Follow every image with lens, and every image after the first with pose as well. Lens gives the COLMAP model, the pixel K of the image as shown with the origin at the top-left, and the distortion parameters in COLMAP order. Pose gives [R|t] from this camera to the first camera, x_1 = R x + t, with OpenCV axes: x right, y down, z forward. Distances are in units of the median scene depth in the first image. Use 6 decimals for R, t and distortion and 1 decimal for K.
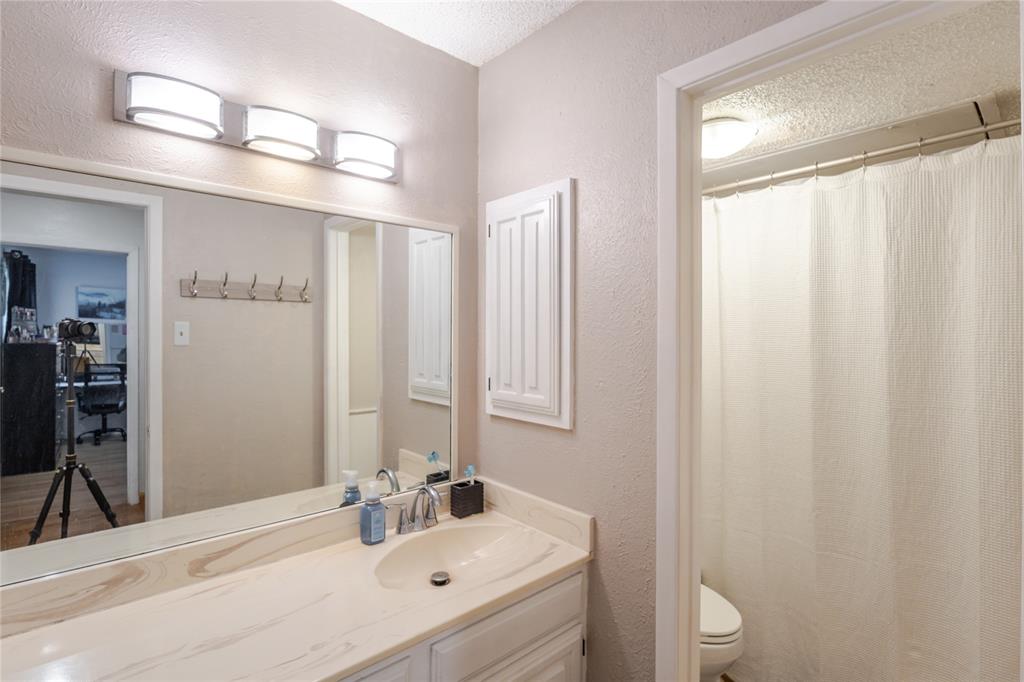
lens RADIAL K [[491.8, 0, 511.4], [0, 491.8, 333.1], [0, 0, 1]] dist [-0.017463, 0.002806]
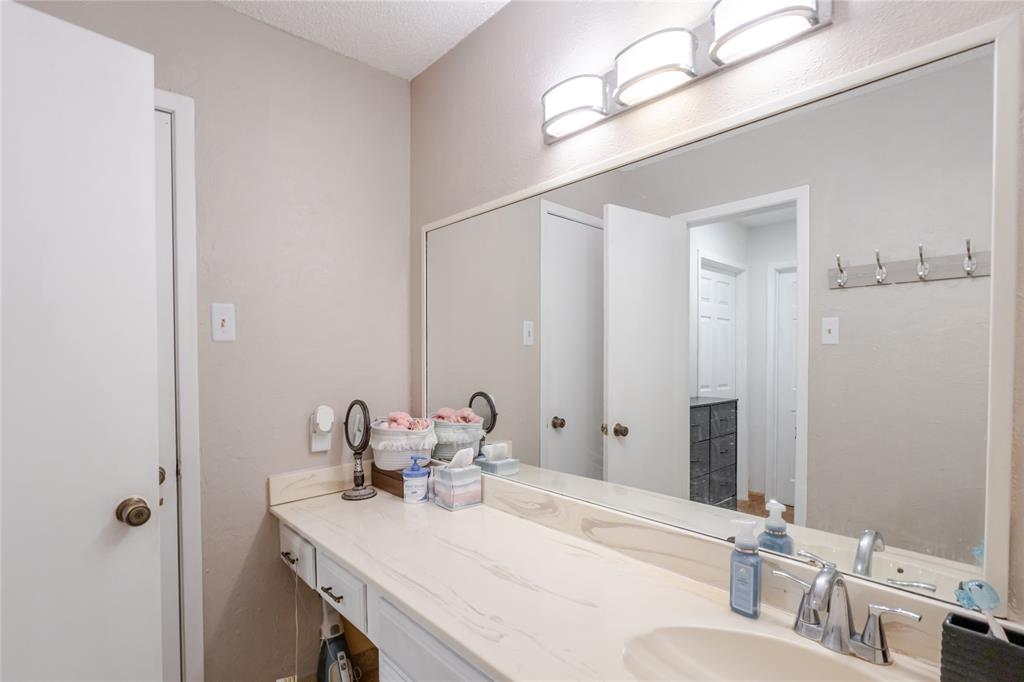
lens RADIAL K [[491.8, 0, 502.9], [0, 491.8, 369.0], [0, 0, 1]] dist [-0.017463, 0.002806]
pose [[-0.004109, 0.019967, -0.999792, 0.397239], [-0.006994, 0.999776, 0.019996, 0.102779], [0.999967, 0.007075, -0.003968, 0.744256]]
